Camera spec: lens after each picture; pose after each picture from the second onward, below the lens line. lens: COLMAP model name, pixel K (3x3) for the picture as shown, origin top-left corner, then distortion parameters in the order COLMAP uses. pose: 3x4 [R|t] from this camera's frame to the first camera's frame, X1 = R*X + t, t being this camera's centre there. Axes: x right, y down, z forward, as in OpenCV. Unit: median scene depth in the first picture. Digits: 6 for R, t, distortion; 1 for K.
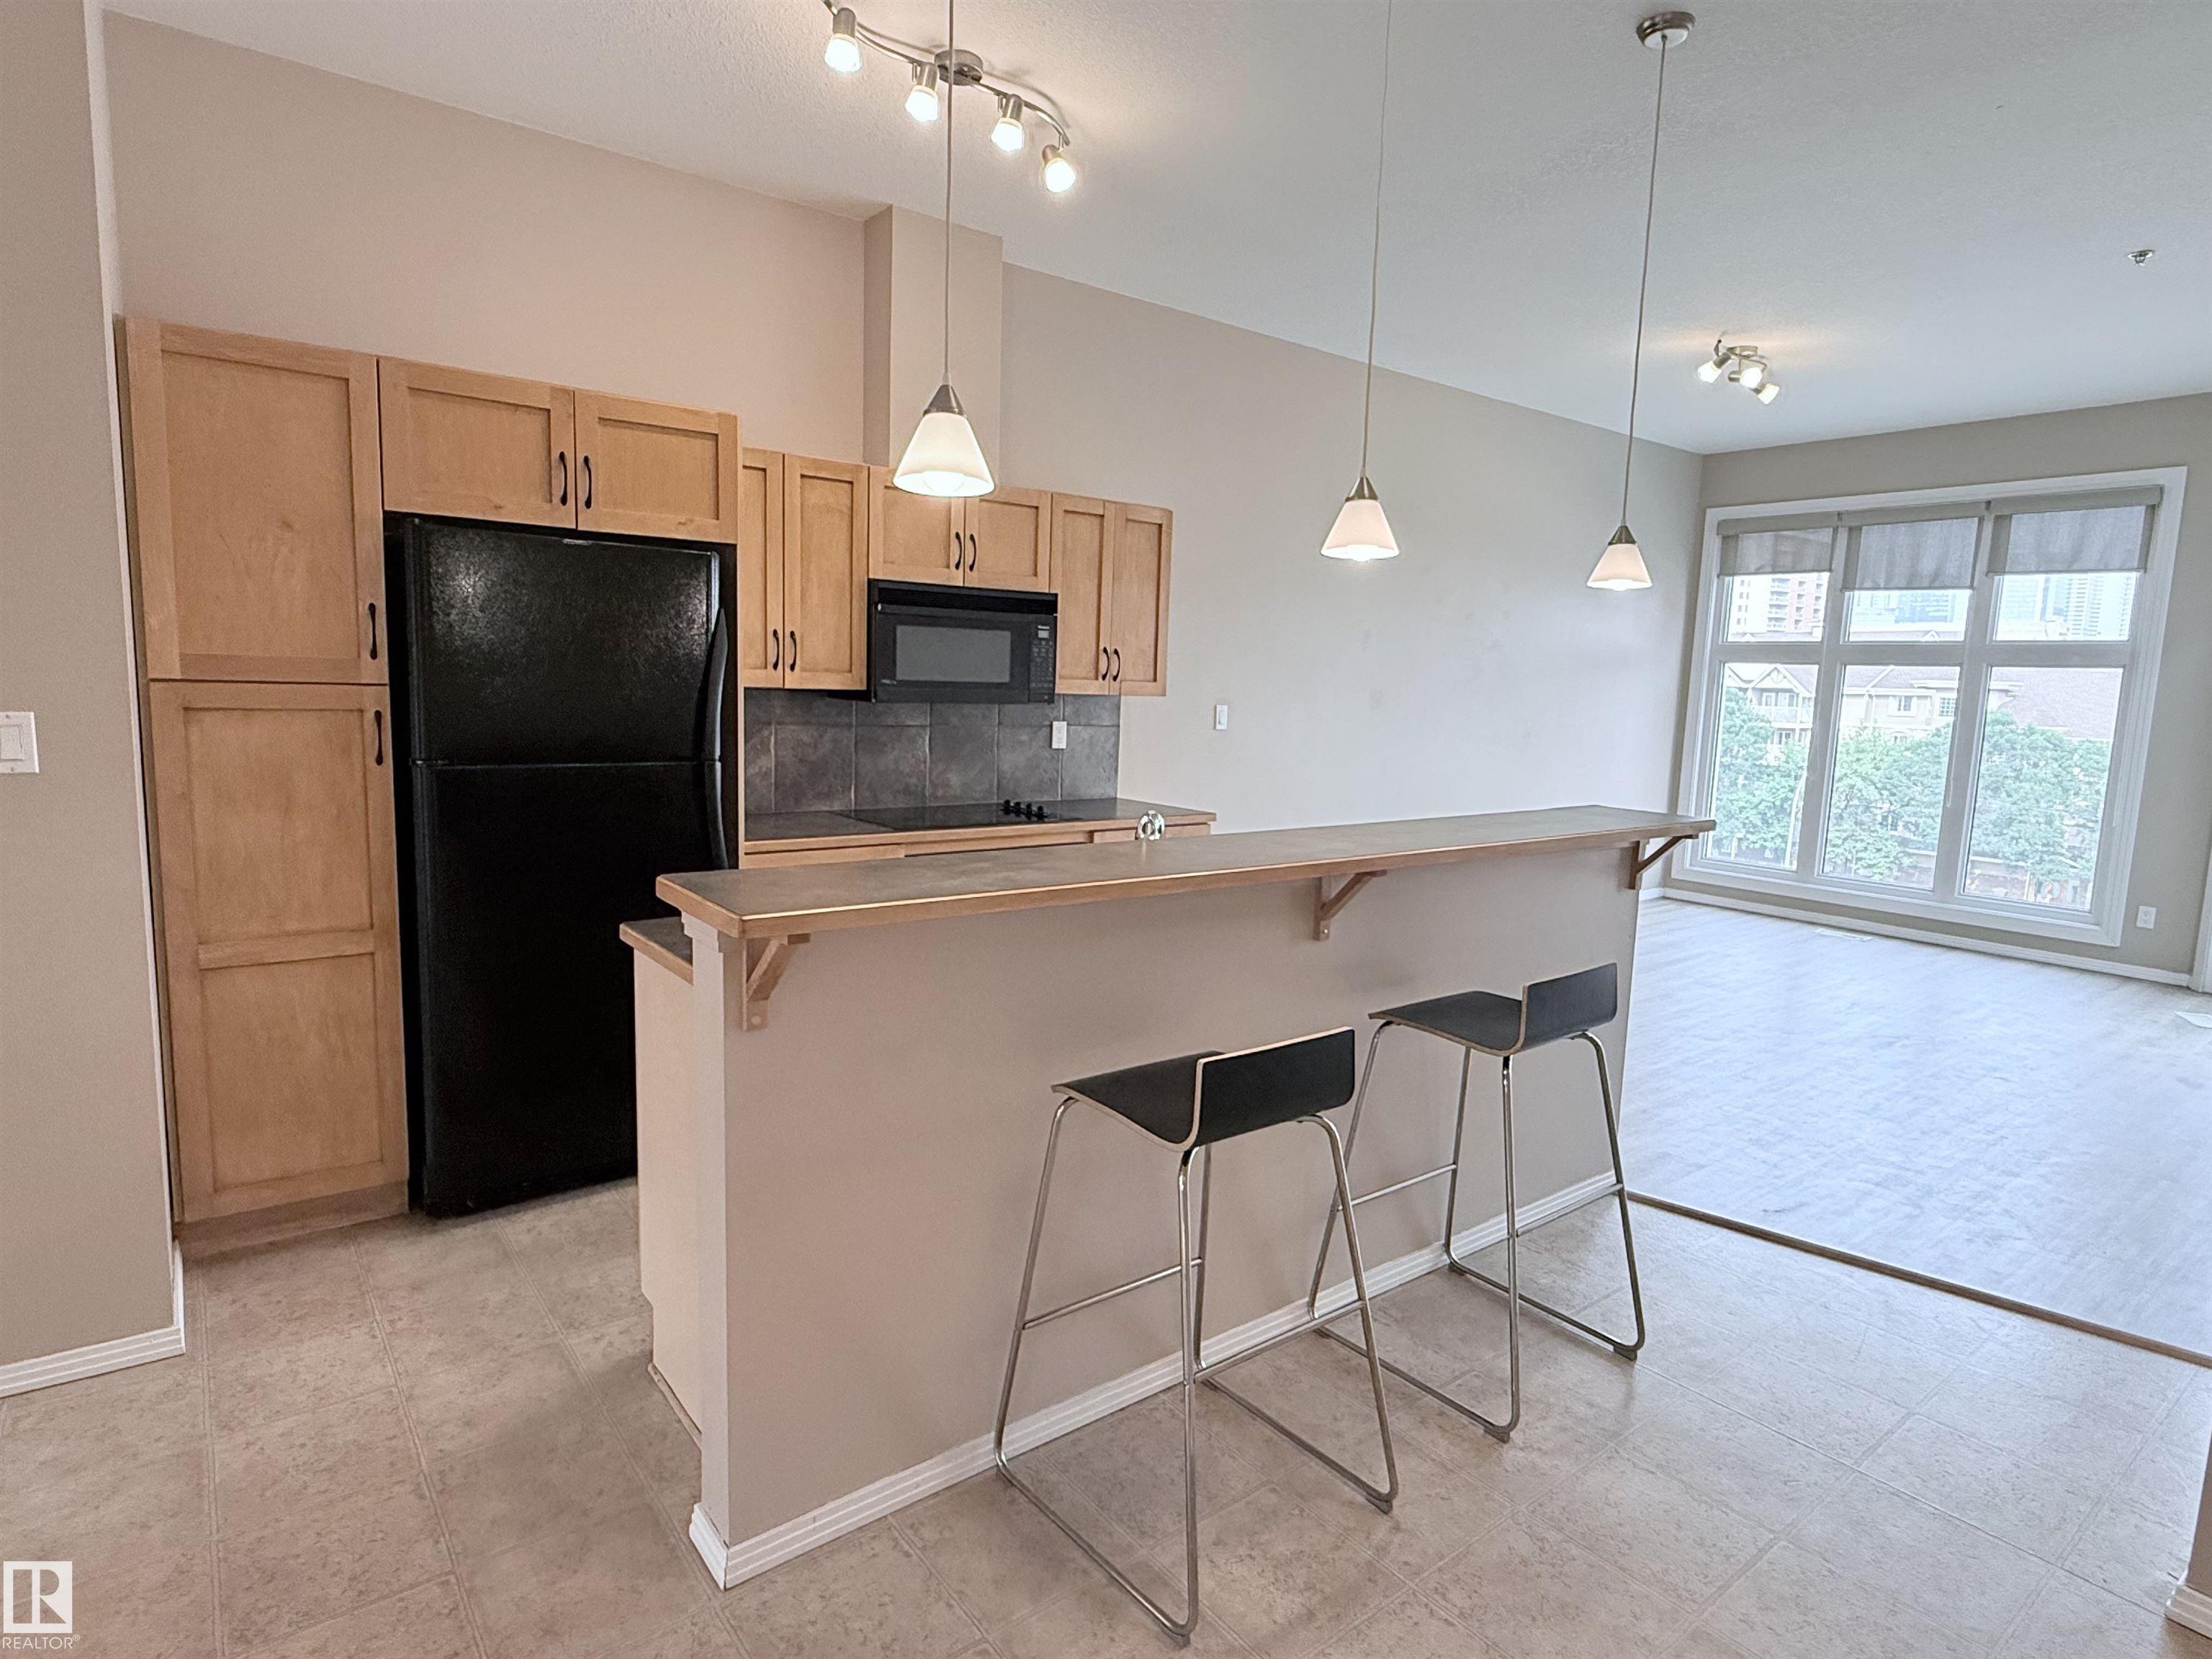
lens RADIAL K [[1184.2, 0, 1114.7], [0, 1184.2, 827.3], [0, 0, 1]] dist [-0.004181, 0.003859]
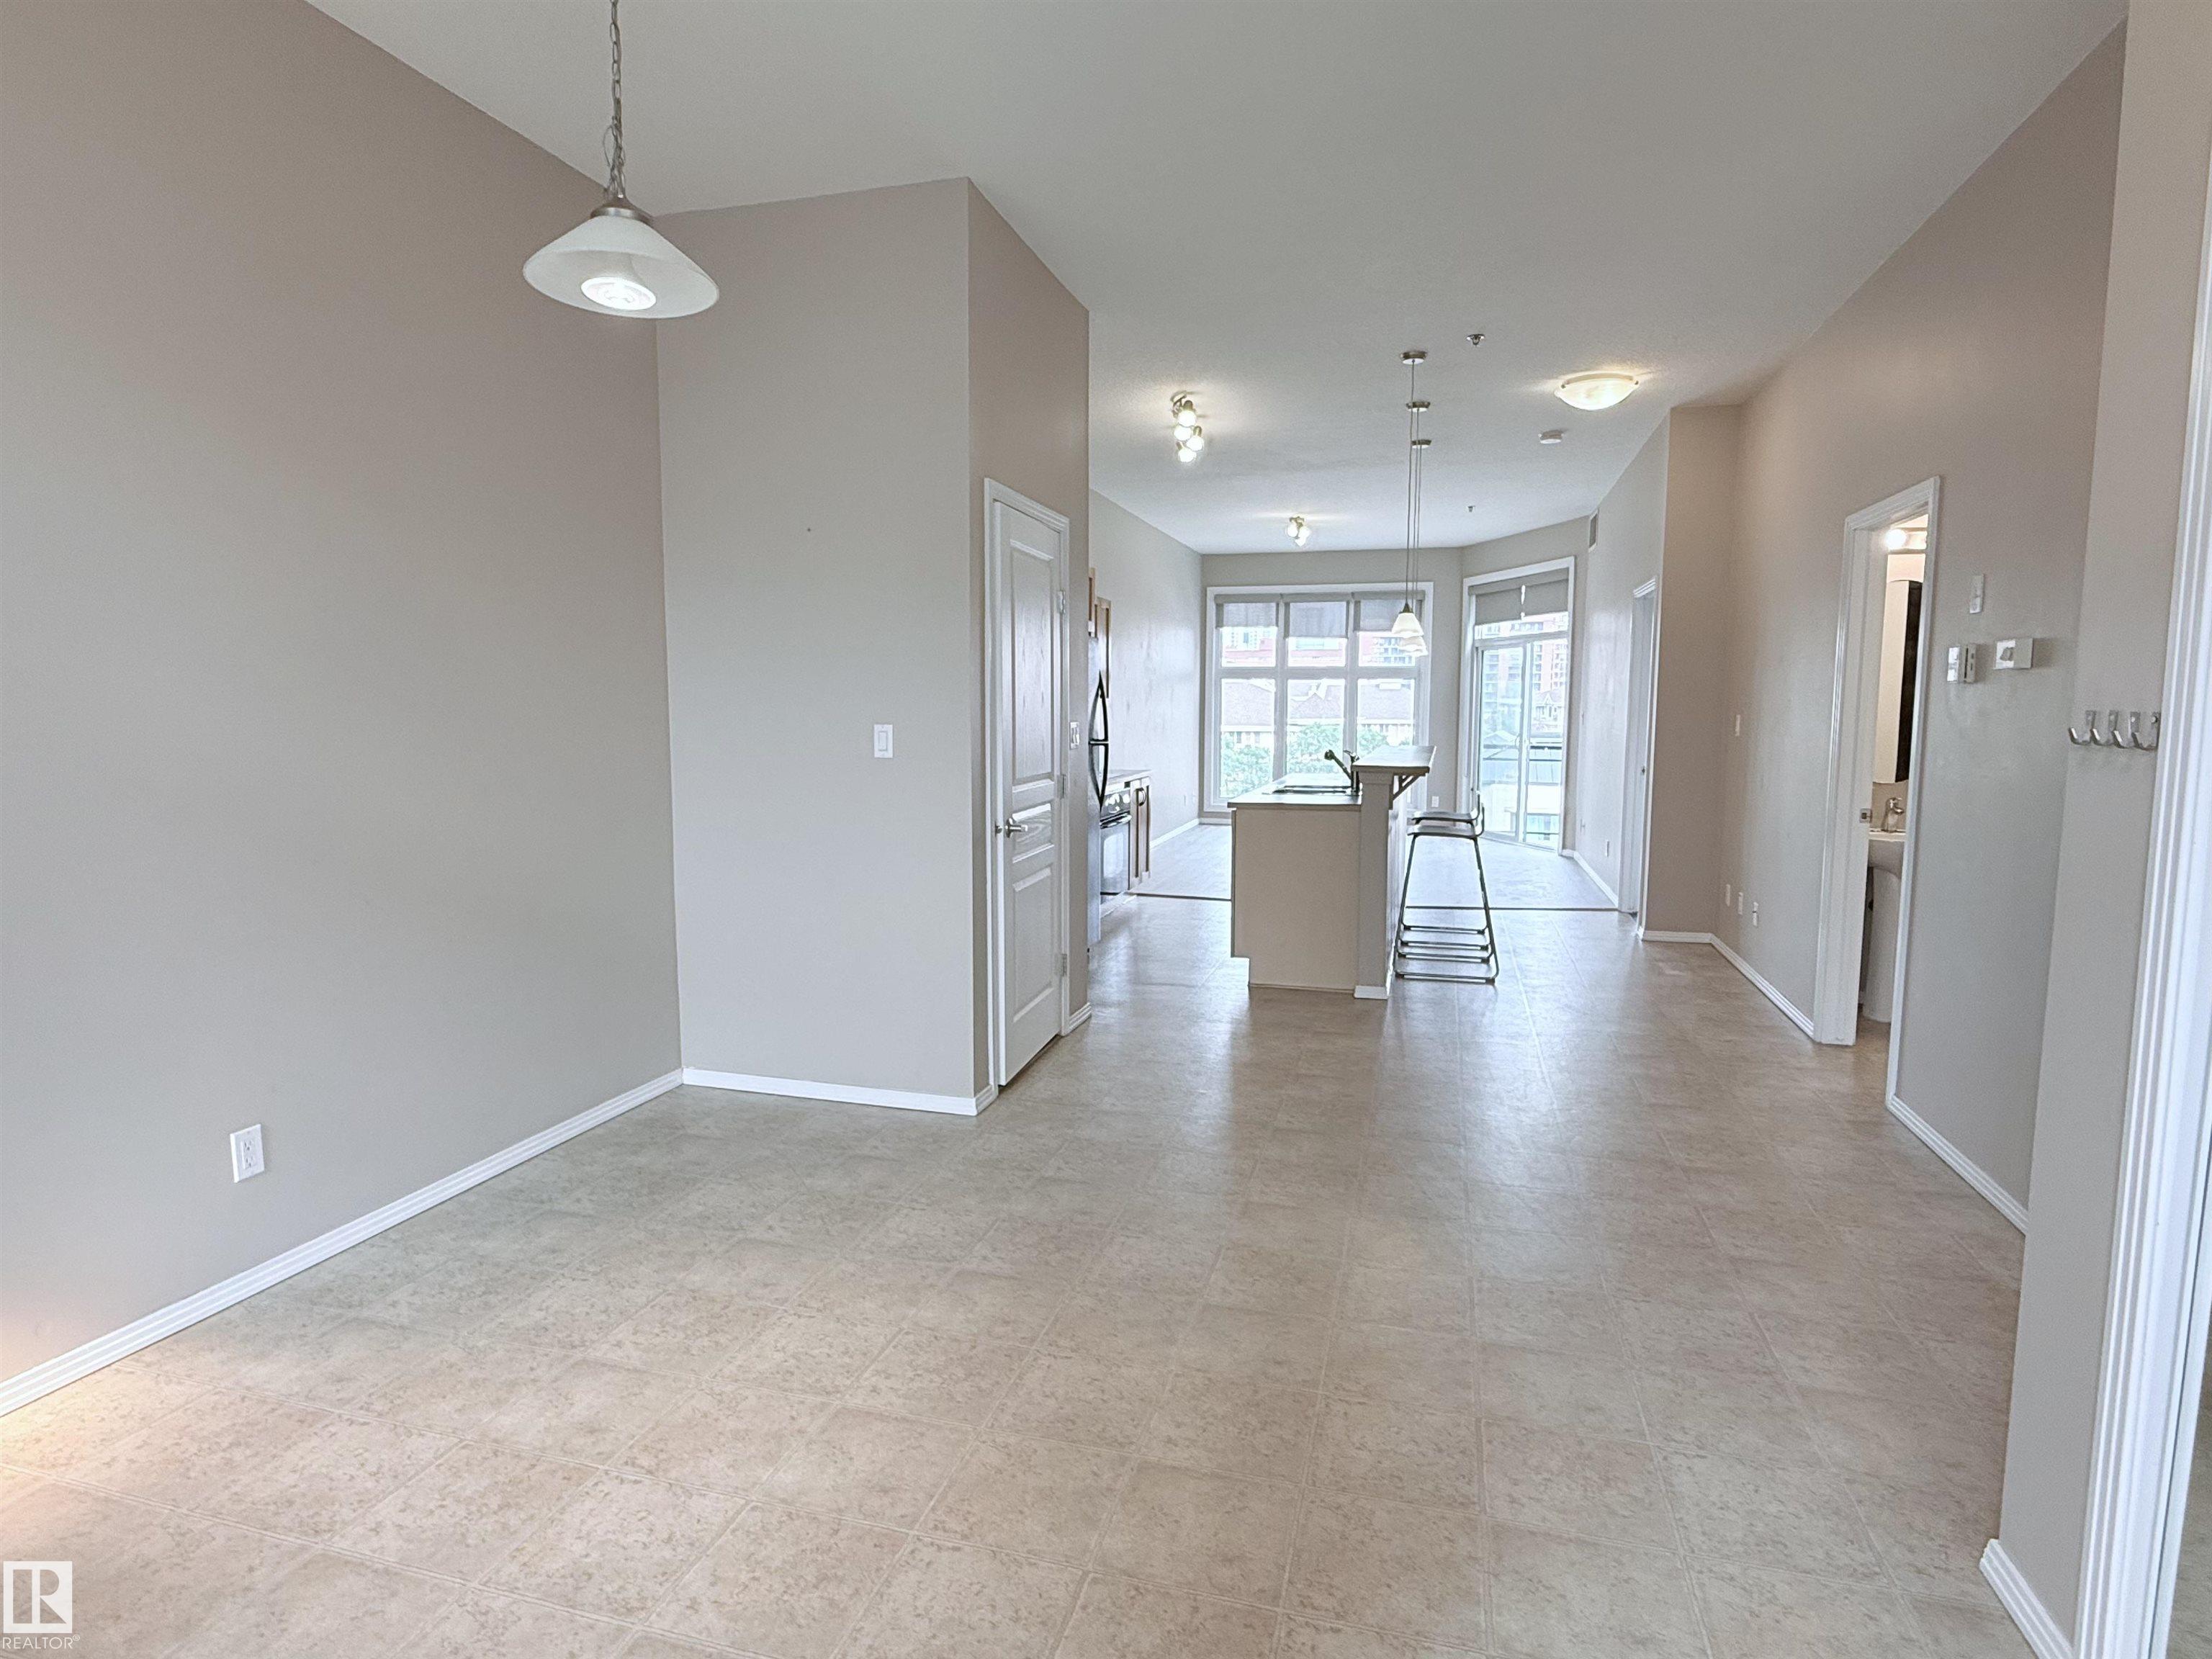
lens RADIAL K [[1184.2, 0, 1105.1], [0, 1184.2, 826.0], [0, 0, 1]] dist [-0.004181, 0.003859]
pose [[0.802904, -0.089222, 0.589393, -1.387887], [0.096154, 0.995172, 0.019662, 0.040225], [-0.588302, 0.040886, 0.807607, -0.540864]]
